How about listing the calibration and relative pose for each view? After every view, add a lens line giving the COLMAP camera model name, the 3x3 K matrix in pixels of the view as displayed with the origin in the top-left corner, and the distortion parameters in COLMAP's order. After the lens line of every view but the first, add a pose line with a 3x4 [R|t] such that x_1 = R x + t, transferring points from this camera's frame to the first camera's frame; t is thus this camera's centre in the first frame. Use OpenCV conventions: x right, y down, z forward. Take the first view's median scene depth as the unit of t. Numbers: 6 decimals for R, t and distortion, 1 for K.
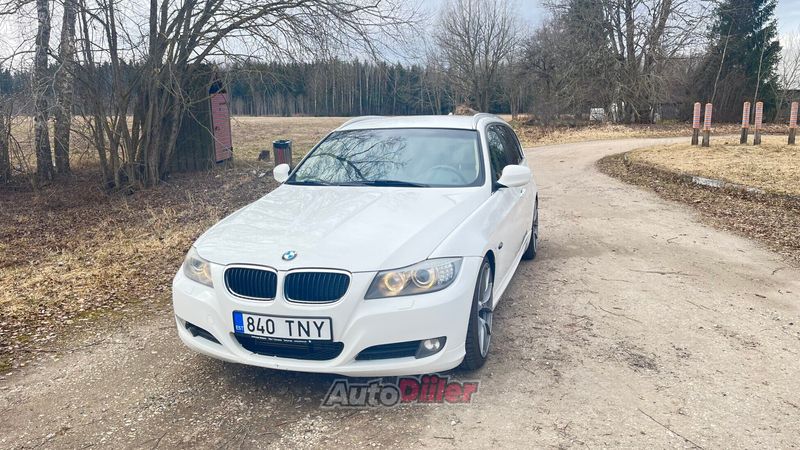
lens RADIAL K [[601.0, 0, 401.6], [0, 601.0, 226.0], [0, 0, 1]] dist [0.066212, -0.088280]
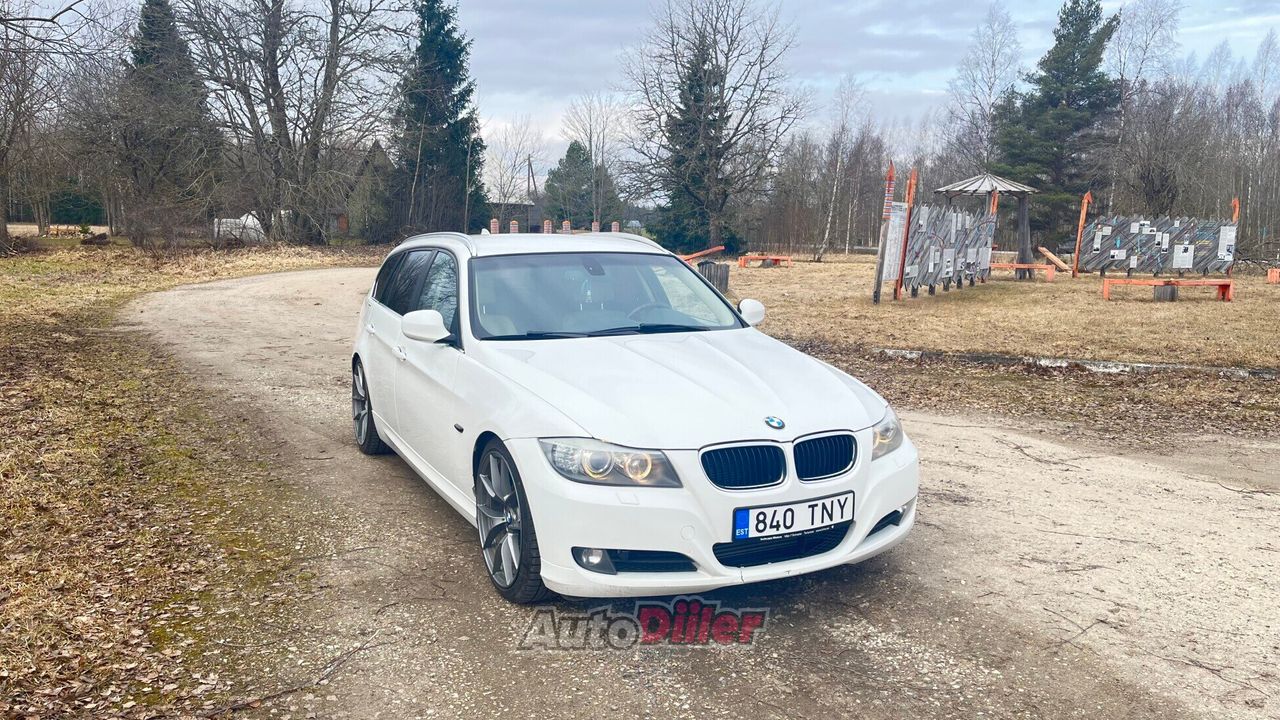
lens RADIAL K [[961.6, 0, 642.6], [0, 961.6, 361.6], [0, 0, 1]] dist [0.066212, -0.088280]
pose [[0.726971, -0.073690, 0.682702, -1.127755], [0.105856, 0.994367, -0.005390, -0.037435], [-0.678459, 0.076186, 0.730677, 0.237583]]
